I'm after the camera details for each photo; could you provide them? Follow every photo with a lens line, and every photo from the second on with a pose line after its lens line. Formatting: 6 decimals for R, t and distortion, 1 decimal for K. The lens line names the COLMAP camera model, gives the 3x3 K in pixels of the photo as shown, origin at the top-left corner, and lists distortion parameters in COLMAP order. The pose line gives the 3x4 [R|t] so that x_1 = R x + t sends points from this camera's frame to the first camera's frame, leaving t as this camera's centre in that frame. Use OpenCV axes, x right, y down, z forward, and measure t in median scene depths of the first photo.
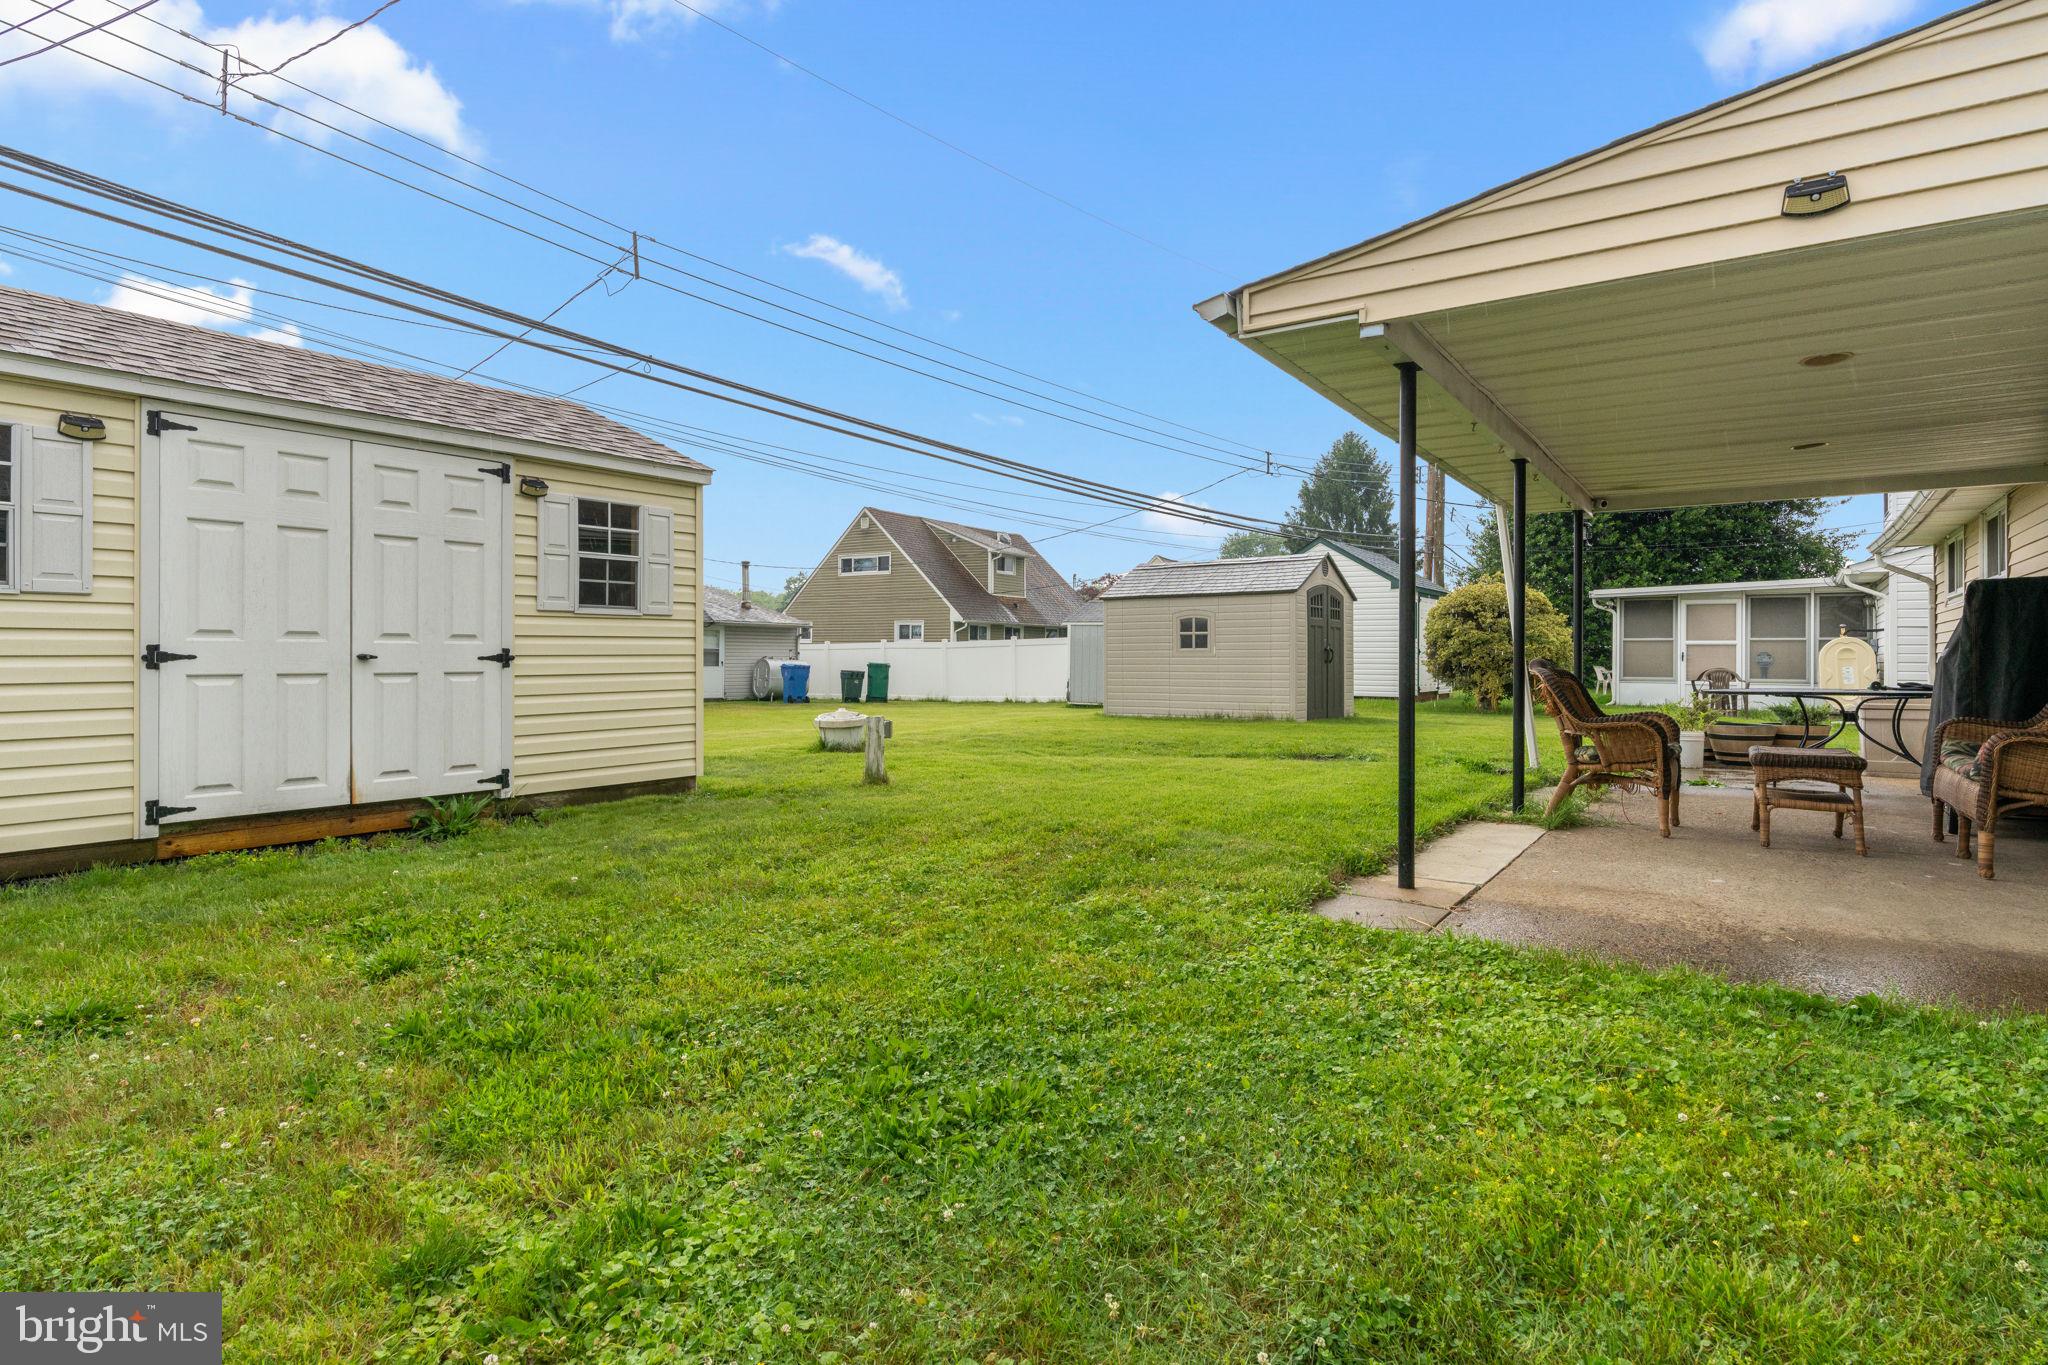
lens RADIAL K [[1059.4, 0, 1034.7], [0, 1059.4, 654.2], [0, 0, 1]] dist [-0.000832, -0.000086]
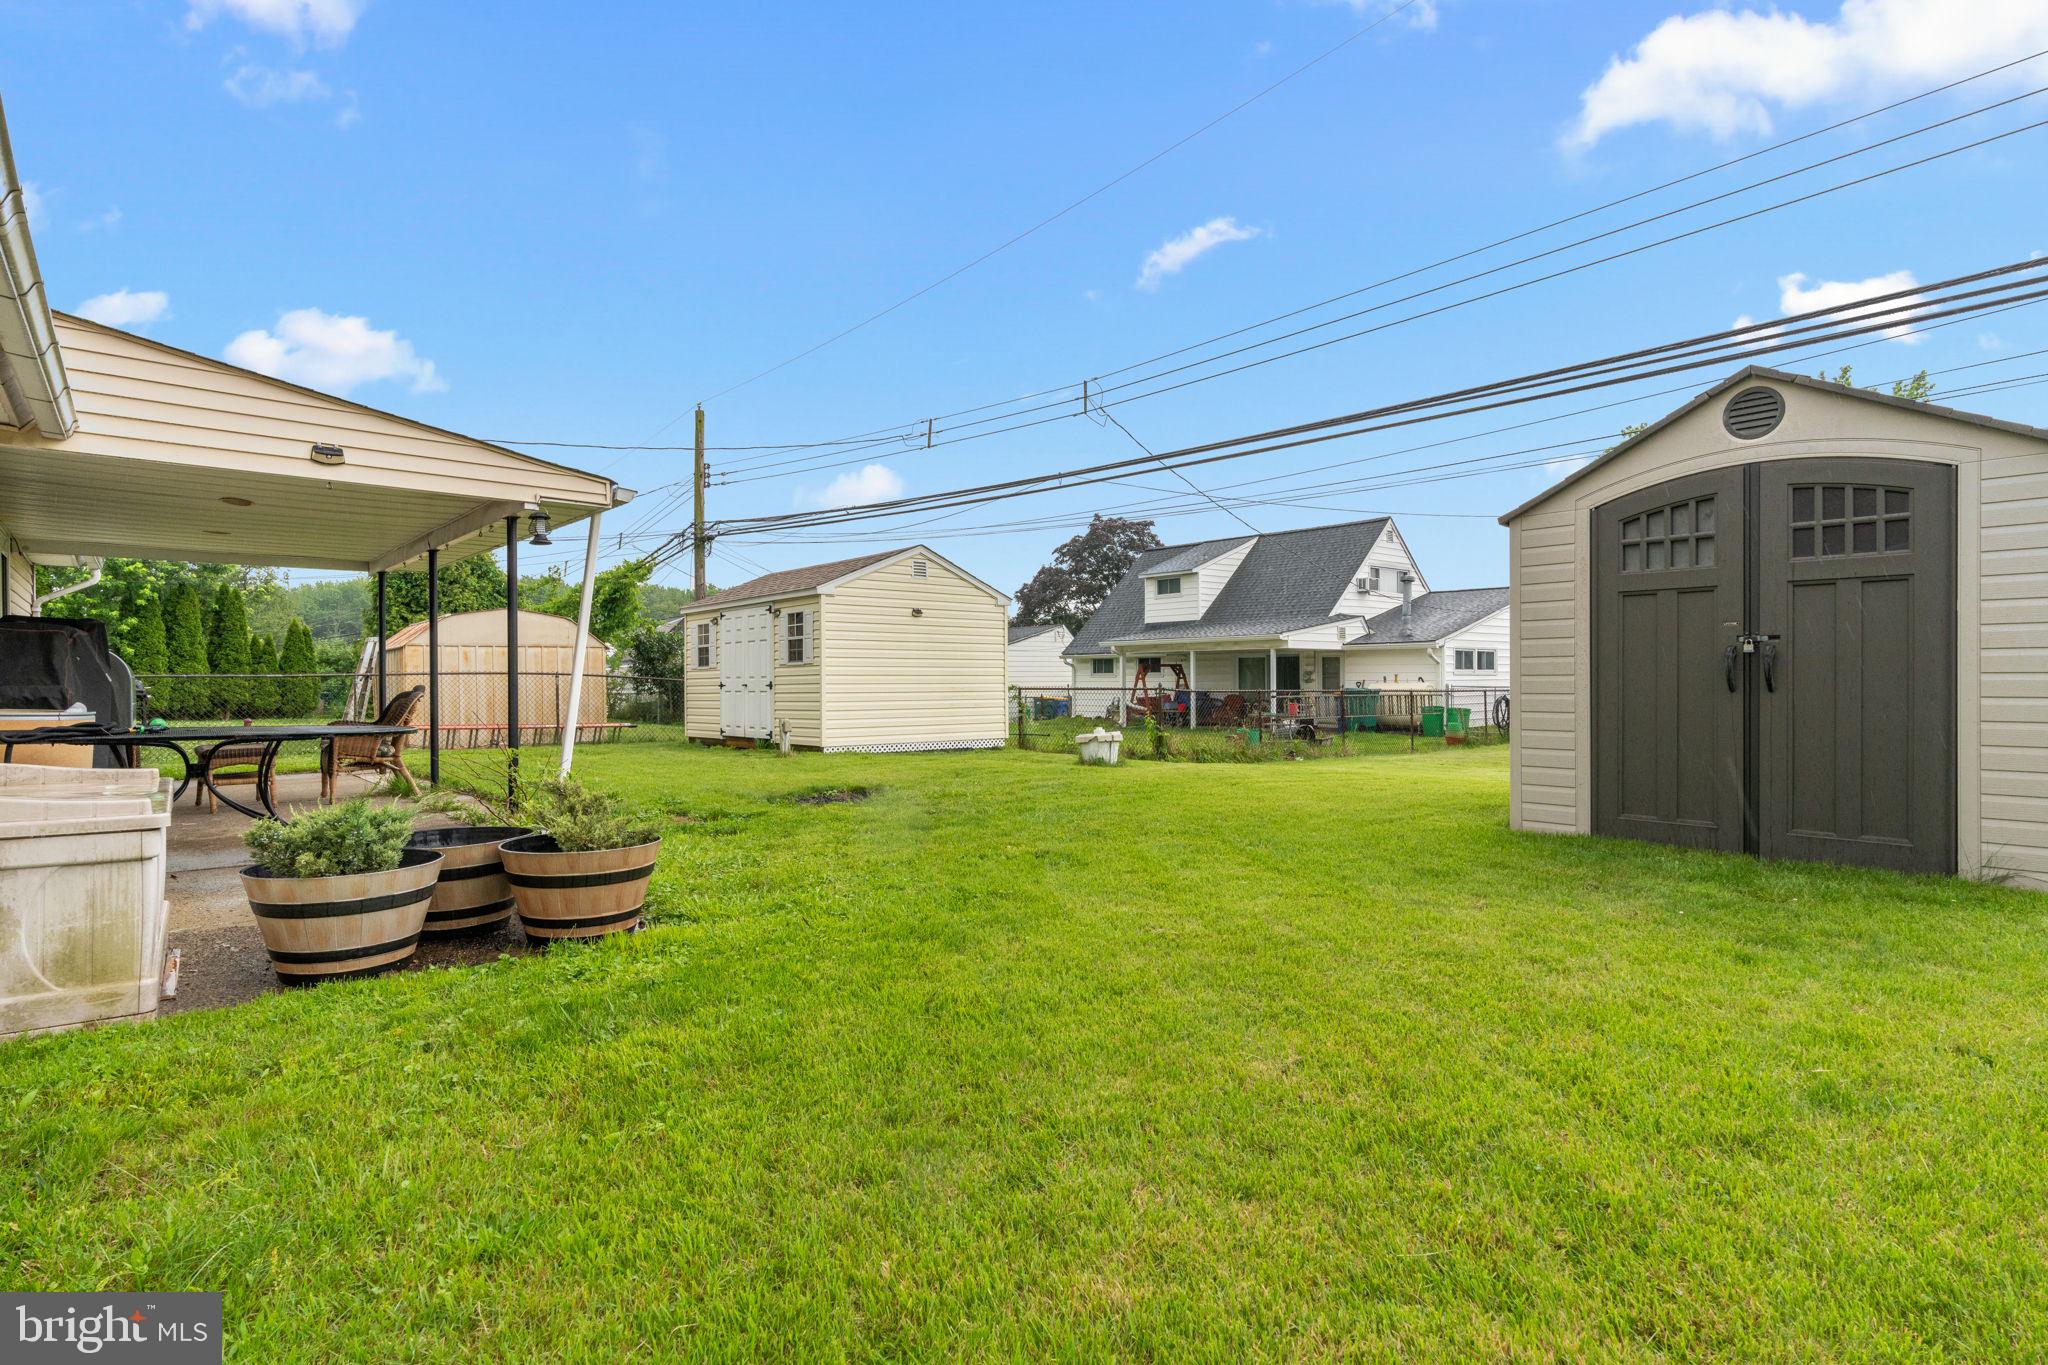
lens RADIAL K [[1059.4, 0, 1034.7], [0, 1059.4, 654.2], [0, 0, 1]] dist [-0.000832, -0.000086]
pose [[-0.271789, -0.033331, -0.961780, 1.537503], [0.000748, 0.999392, -0.034846, 0.015732], [0.962357, -0.010190, -0.271599, 2.074218]]
